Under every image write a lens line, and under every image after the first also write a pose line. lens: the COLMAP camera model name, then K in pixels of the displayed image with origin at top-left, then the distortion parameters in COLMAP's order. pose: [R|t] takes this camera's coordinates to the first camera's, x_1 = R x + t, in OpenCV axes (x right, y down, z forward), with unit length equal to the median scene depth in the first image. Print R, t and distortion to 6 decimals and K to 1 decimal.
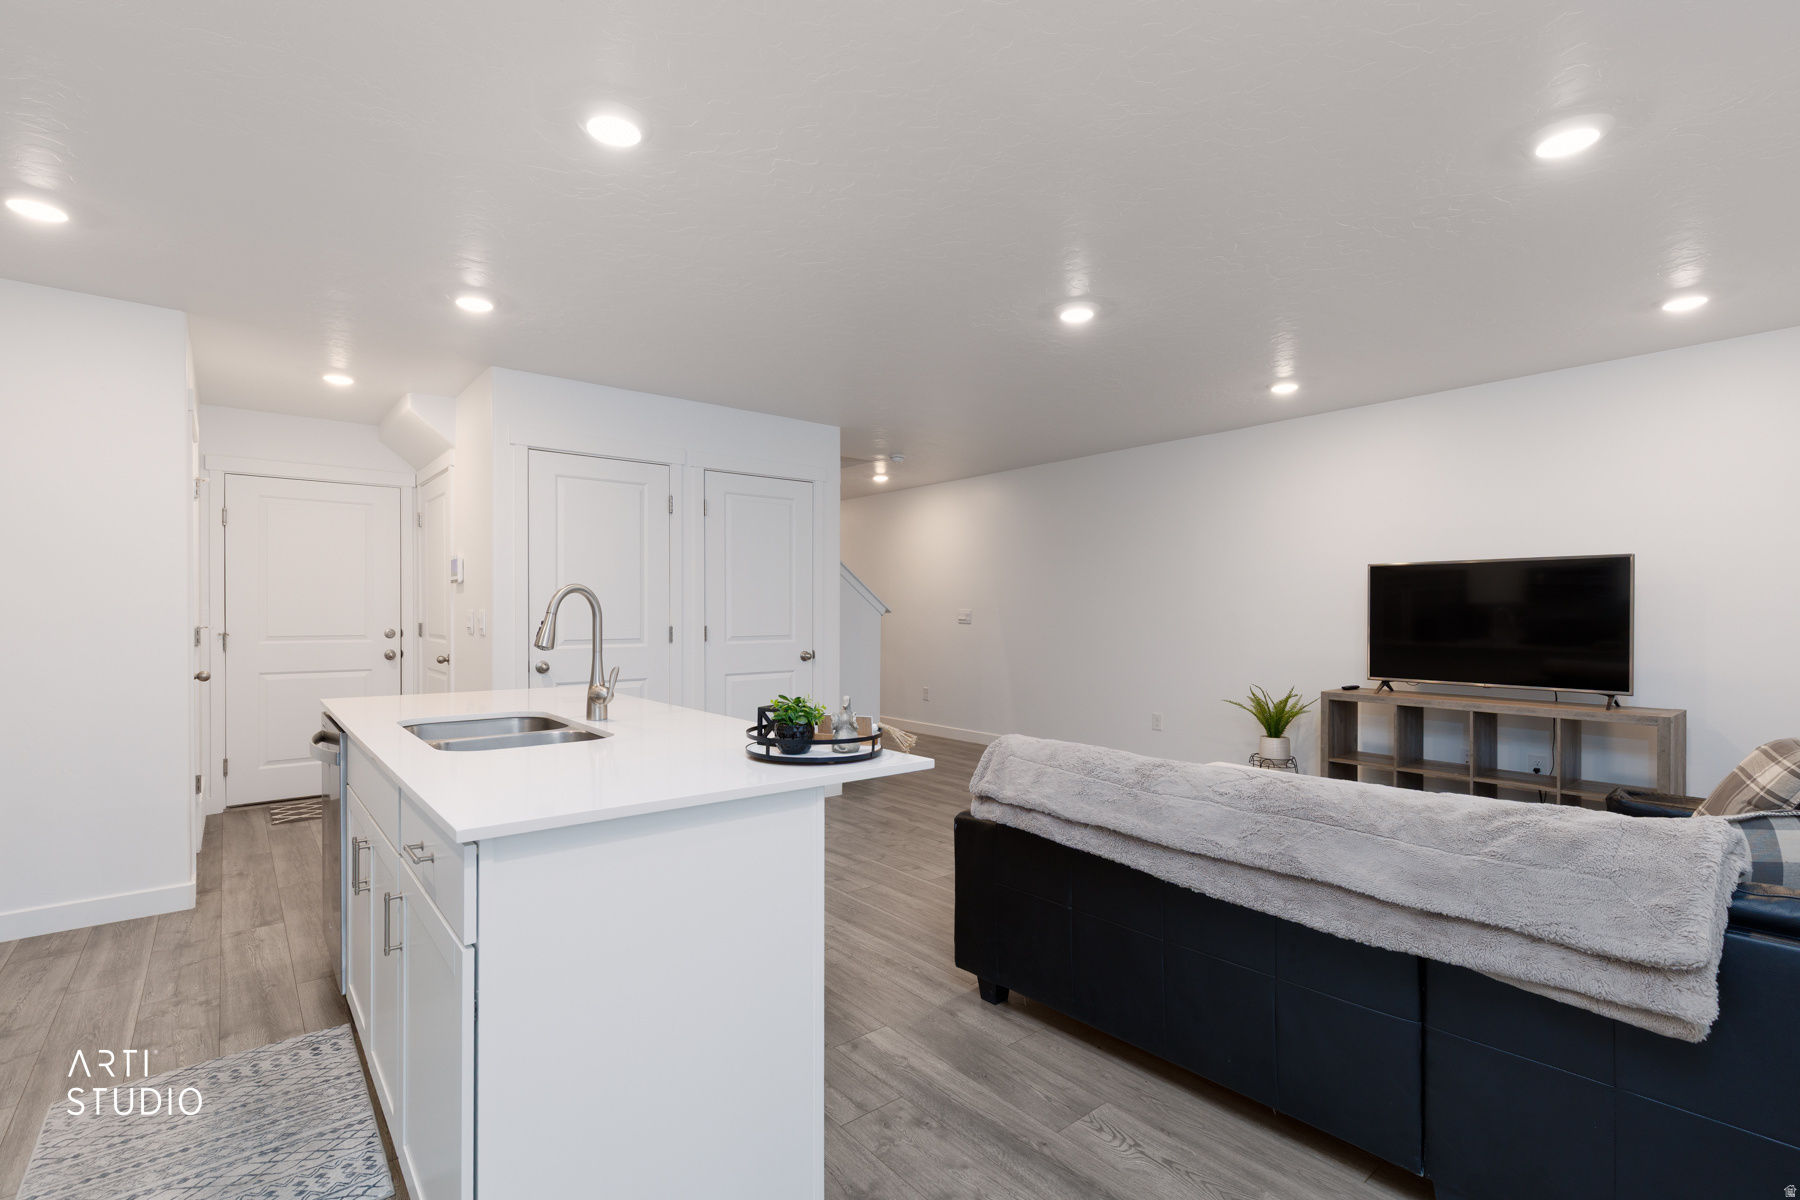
lens RADIAL K [[809.8, 0, 895.2], [0, 809.8, 609.4], [0, 0, 1]] dist [0.007033, -0.001926]
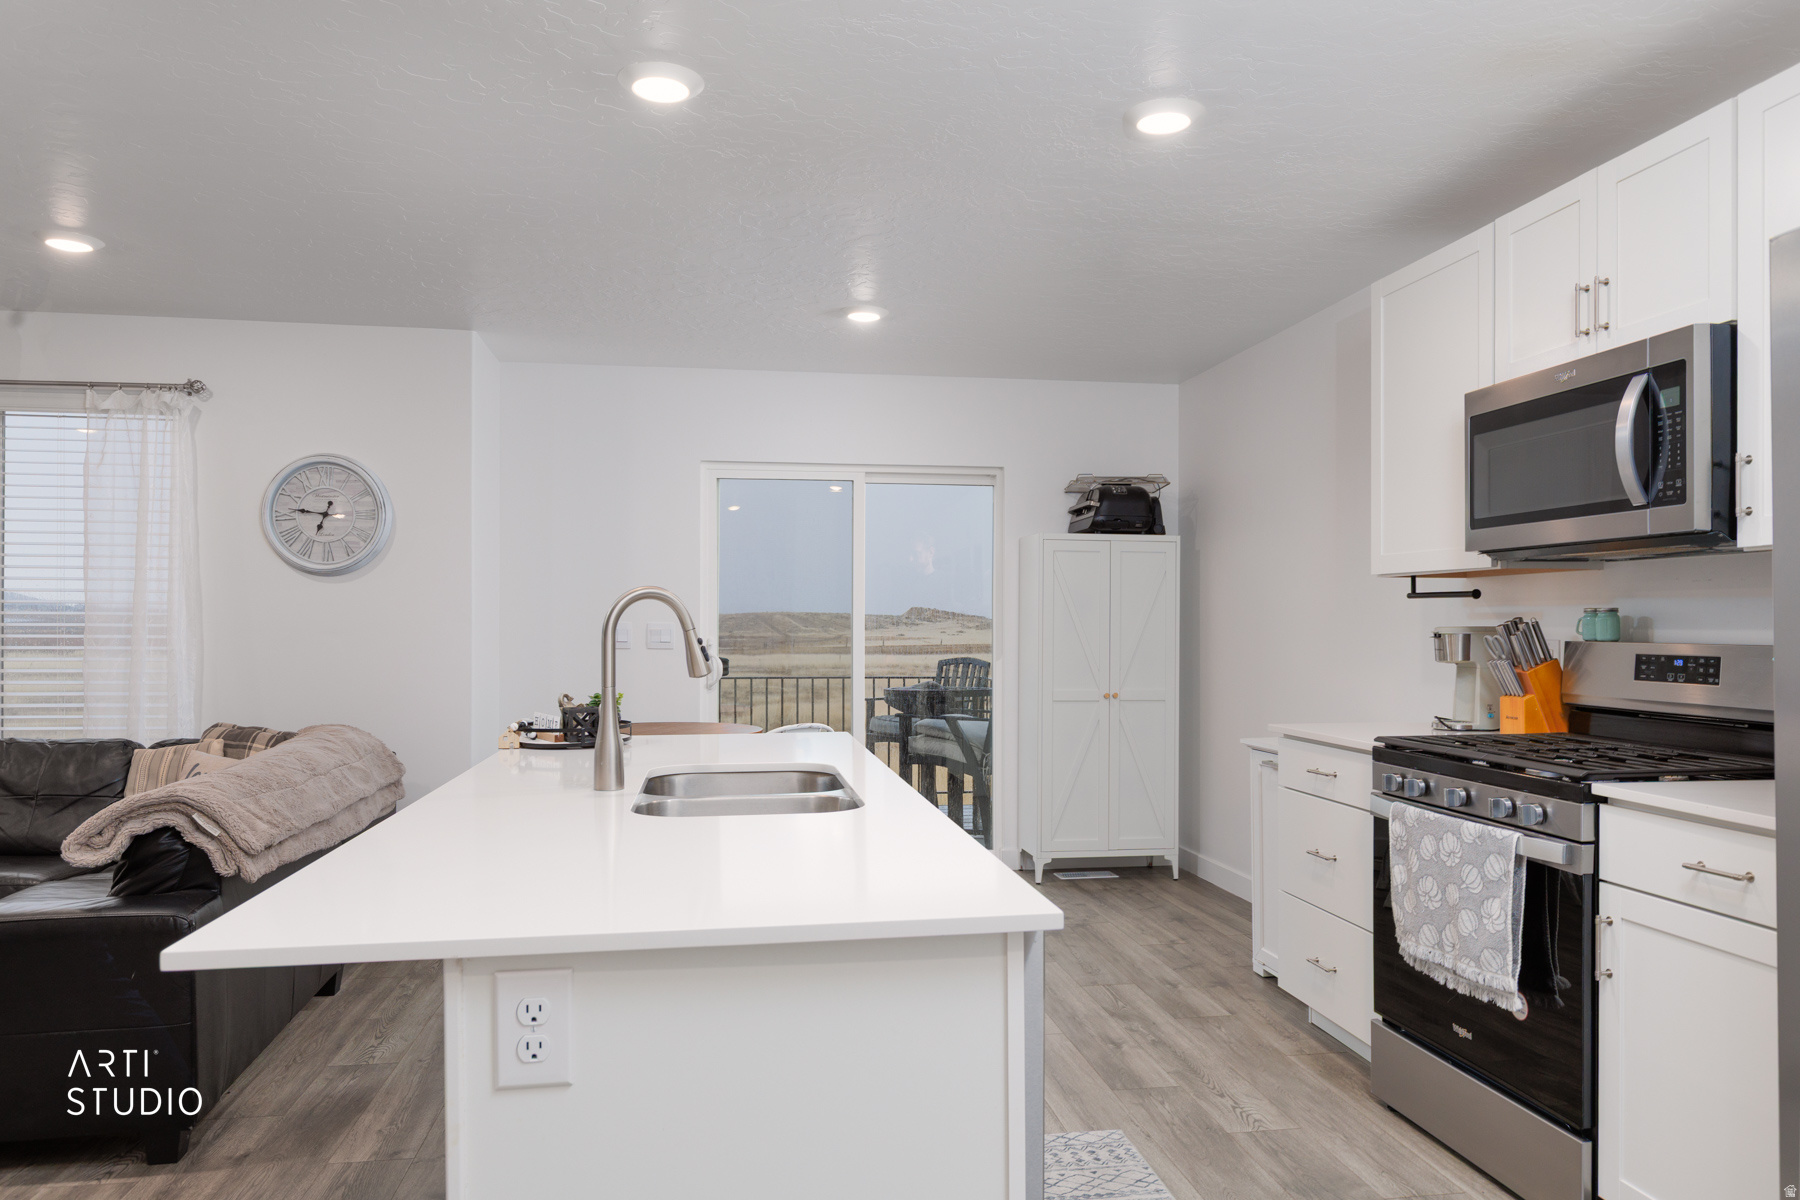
lens RADIAL K [[1228.4, 0, 910.0], [0, 1228.4, 615.3], [0, 0, 1]] dist [0.016681, 0.001467]
pose [[-0.866476, 0.003847, 0.499204, -1.131625], [-0.000982, 0.999955, -0.009411, 0.002270], [-0.499218, -0.008644, -0.866433, 1.829870]]
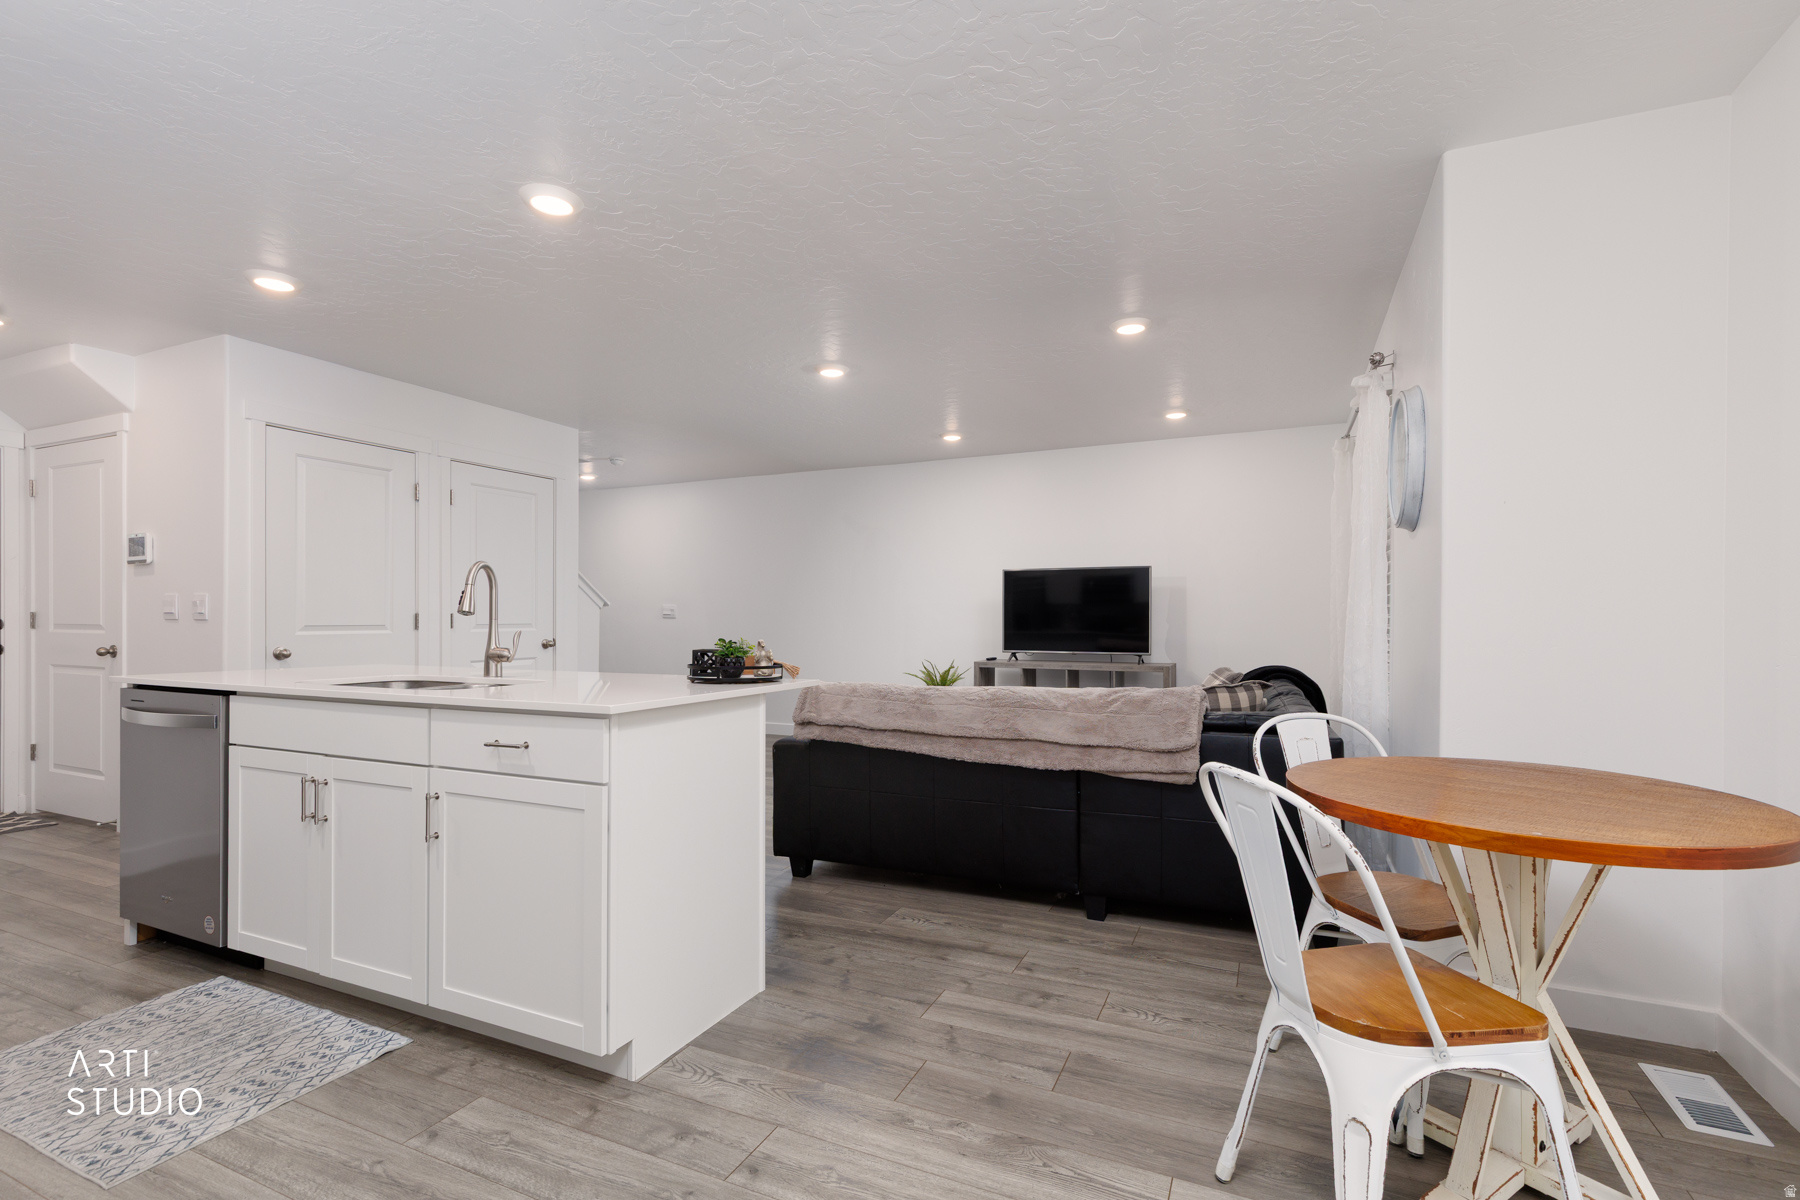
lens RADIAL K [[809.8, 0, 891.9], [0, 809.8, 602.0], [0, 0, 1]] dist [0.007033, -0.001926]
pose [[0.902084, 0.008952, 0.431468, -0.372546], [-0.001300, 0.999837, -0.018028, 0.050485], [-0.431559, 0.015702, 0.901948, -0.337648]]
